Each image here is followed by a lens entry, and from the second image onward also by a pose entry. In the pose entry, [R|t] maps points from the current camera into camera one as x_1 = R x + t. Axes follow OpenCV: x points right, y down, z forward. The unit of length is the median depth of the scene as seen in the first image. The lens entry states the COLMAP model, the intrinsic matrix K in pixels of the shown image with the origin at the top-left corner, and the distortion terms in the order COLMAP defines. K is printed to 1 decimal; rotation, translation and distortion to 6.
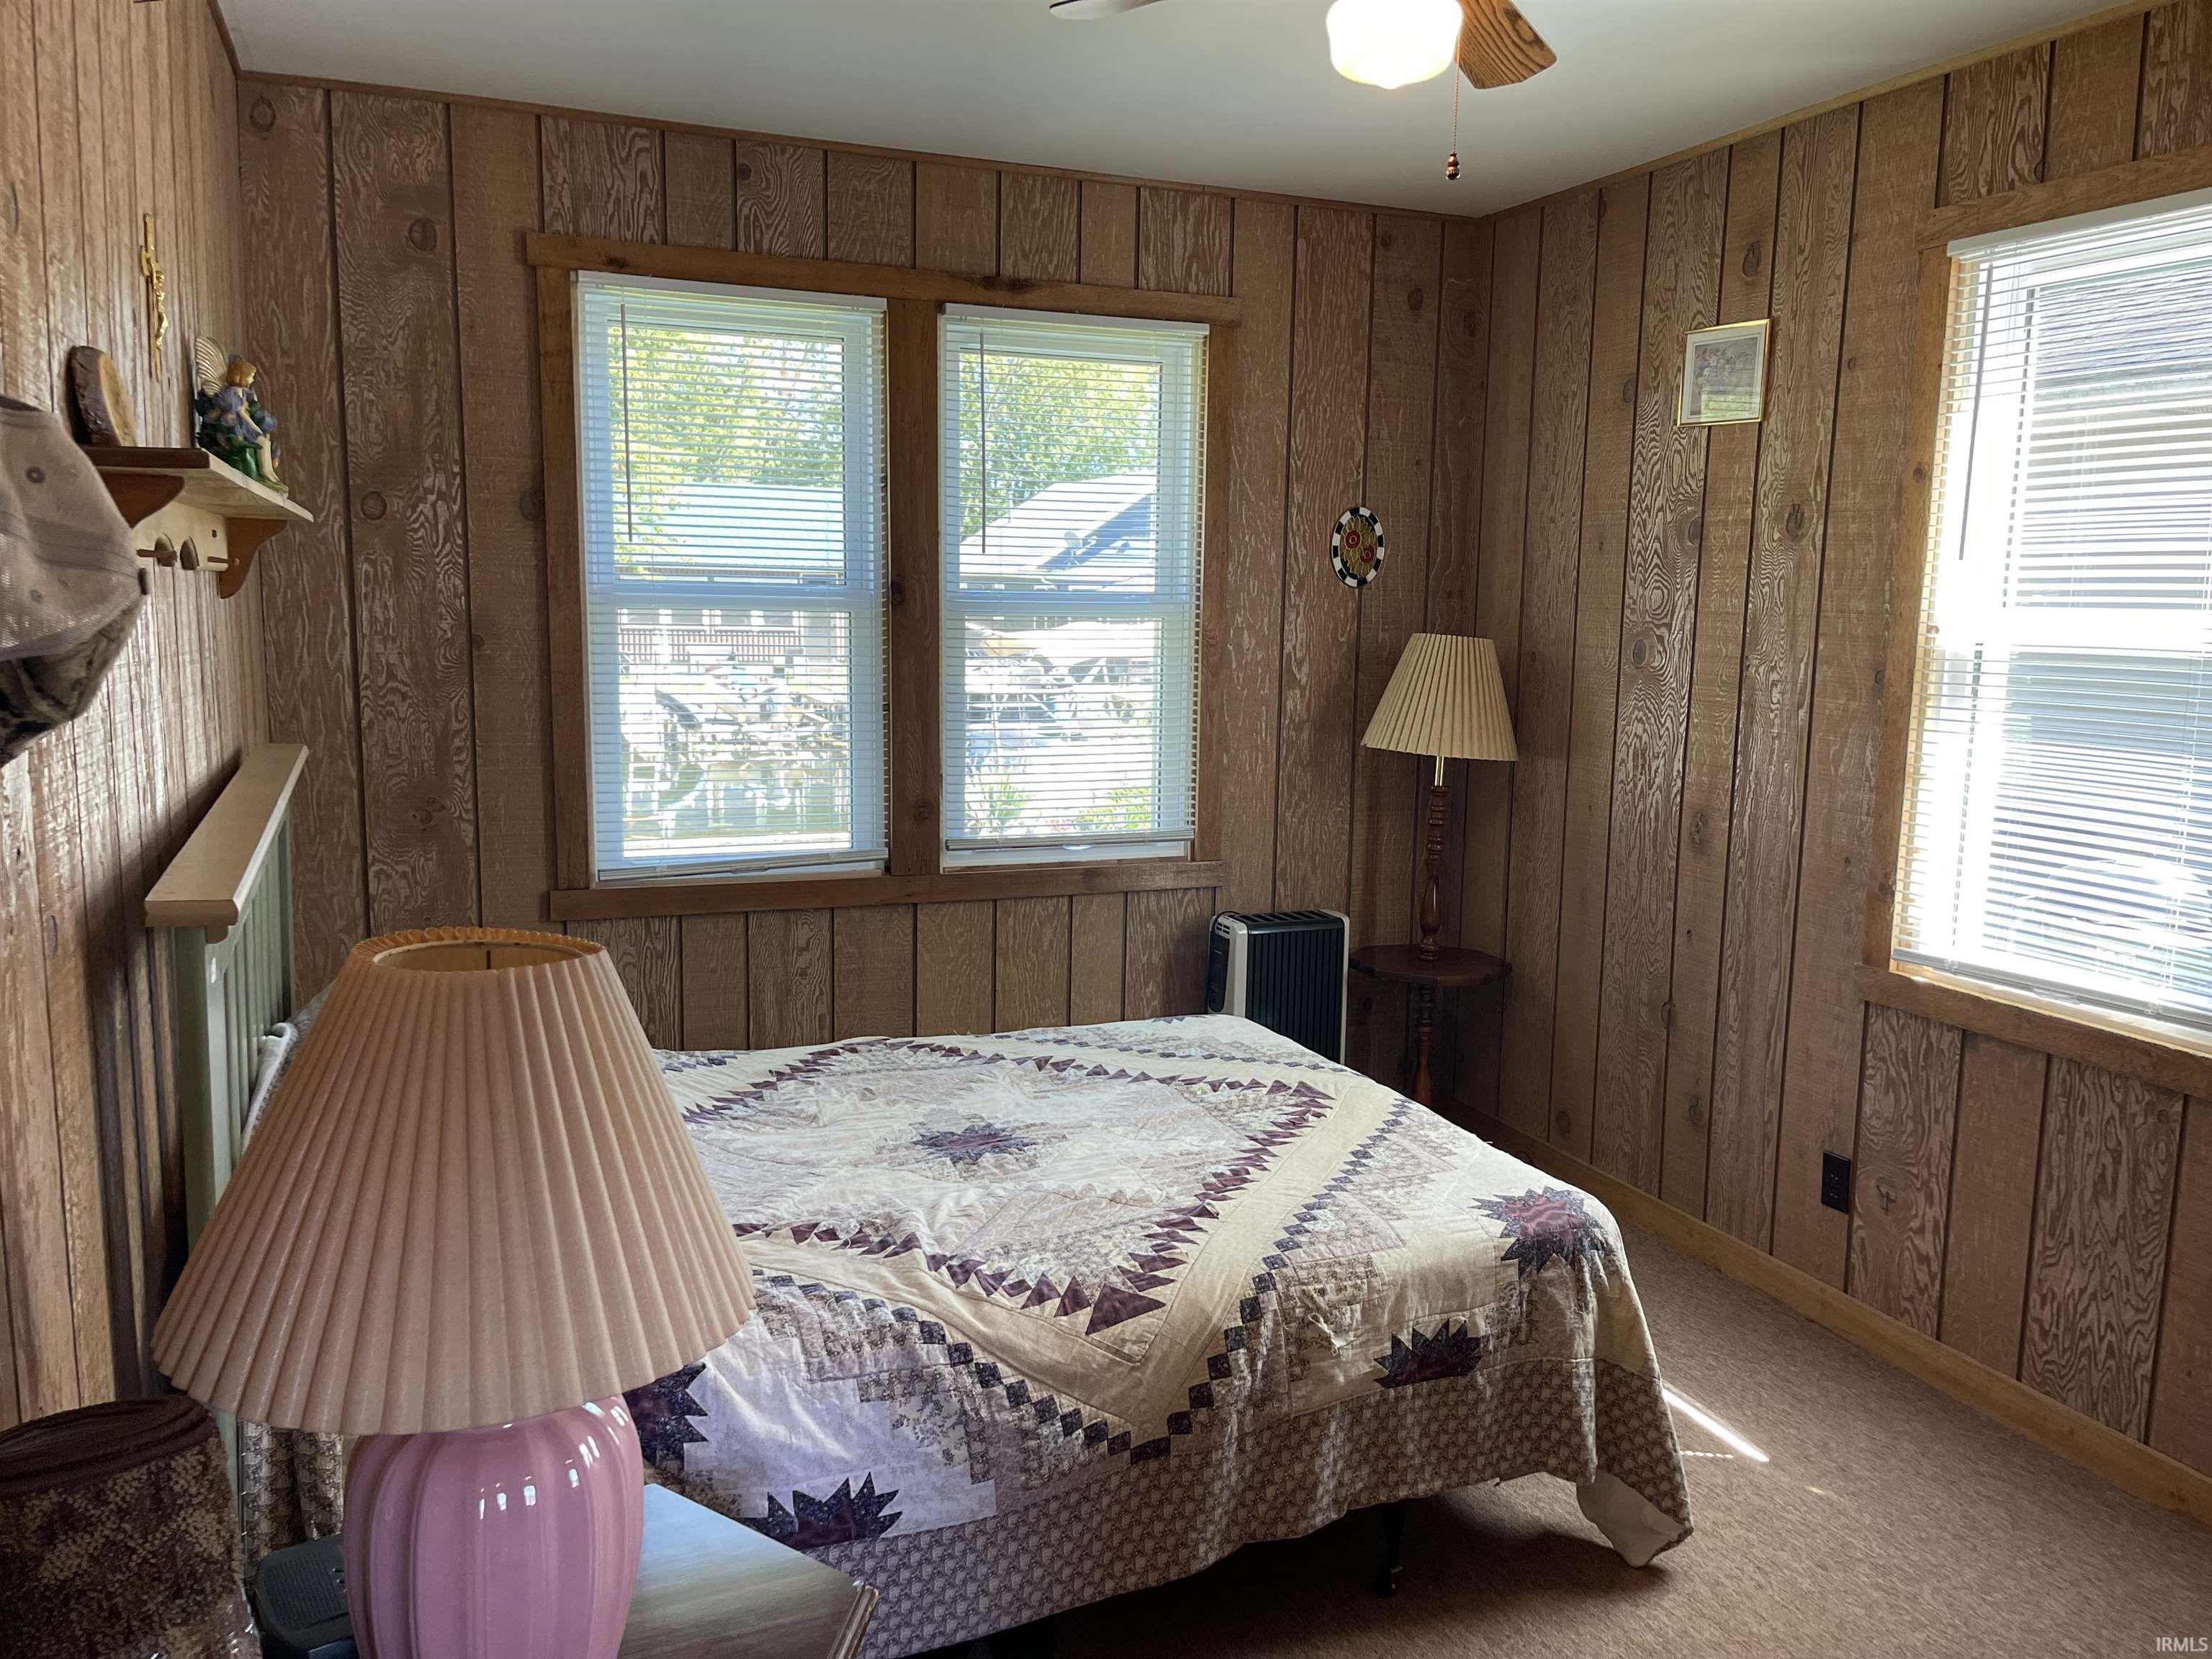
lens RADIAL K [[1664.3, 0, 1112.9], [0, 1664.3, 839.4], [0, 0, 1]] dist [0.087997, -0.174654]
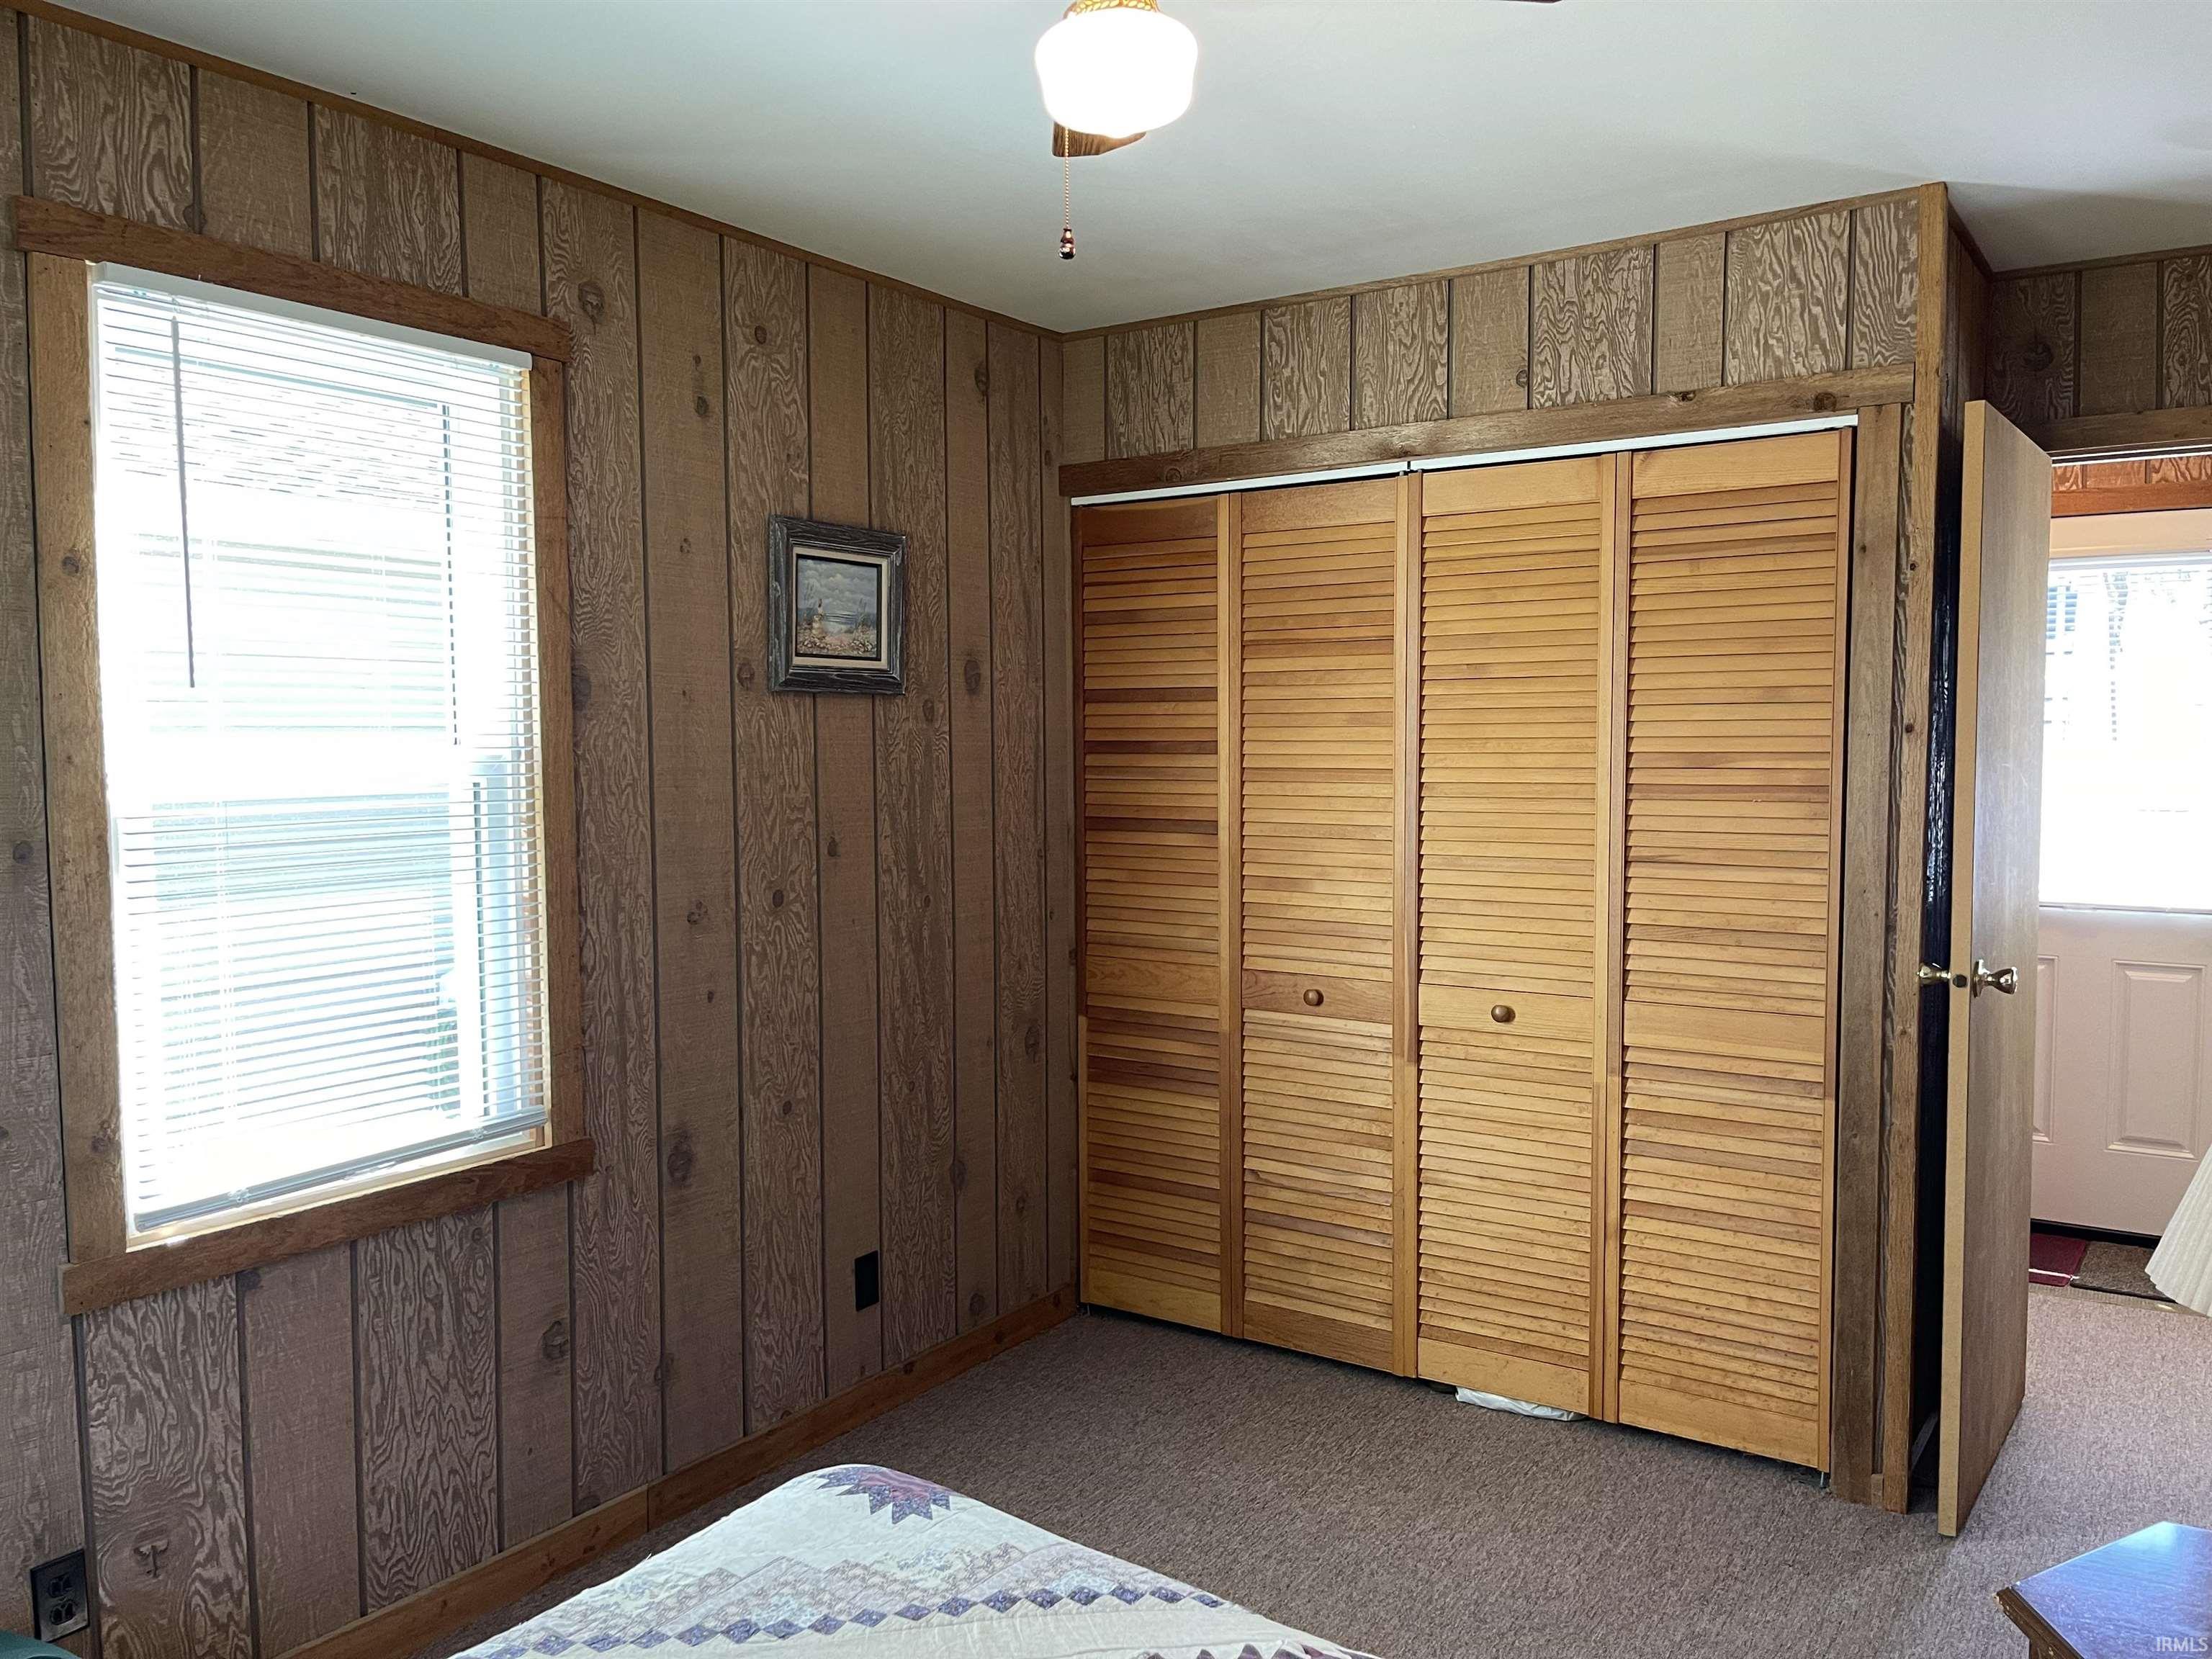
lens RADIAL K [[1670.0, 0, 1112.2], [0, 1670.0, 833.4], [0, 0, 1]] dist [0.086536, -0.114998]
pose [[-0.570091, -0.061111, 0.819305, -0.363105], [0.111849, 0.982172, 0.151086, -0.160191], [-0.813932, 0.177771, -0.553093, 1.026733]]
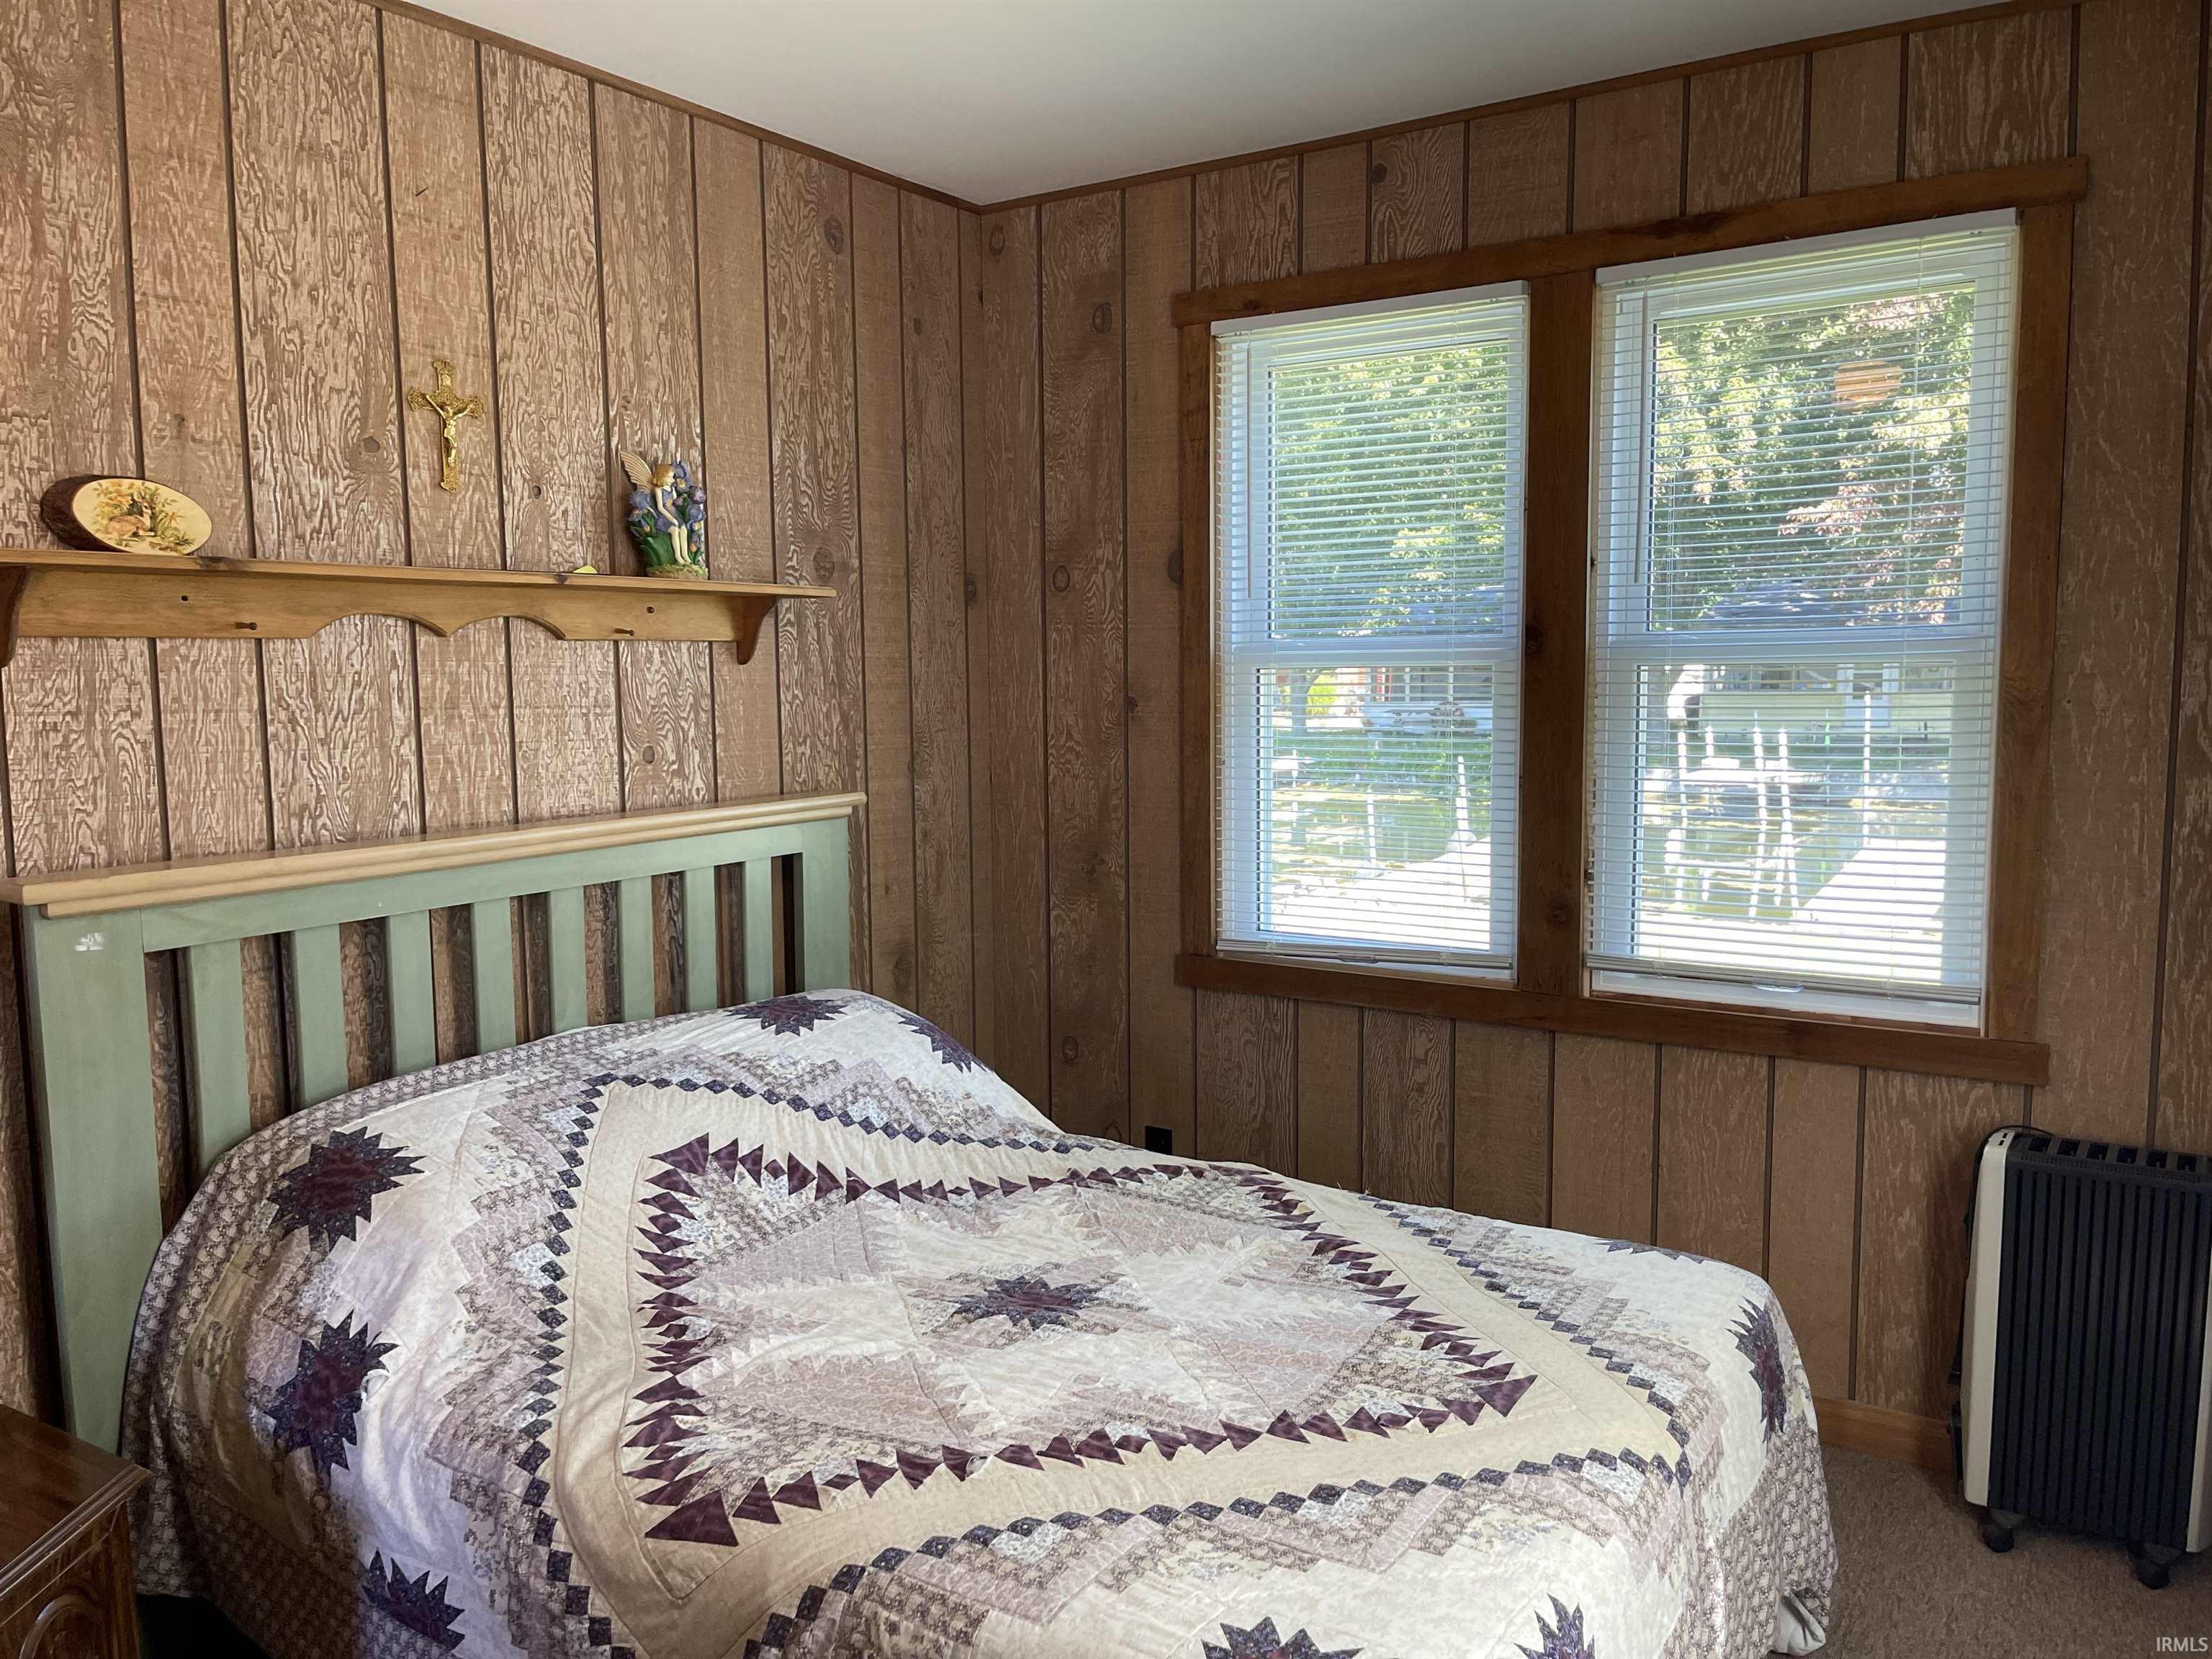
lens RADIAL K [[1670.0, 0, 1112.2], [0, 1670.0, 833.4], [0, 0, 1]] dist [0.086536, -0.114998]
pose [[0.572661, 0.060172, -0.817581, 0.523390], [-0.098716, 0.995107, 0.004093, -0.047676], [0.813827, 0.078365, 0.575799, 0.467254]]
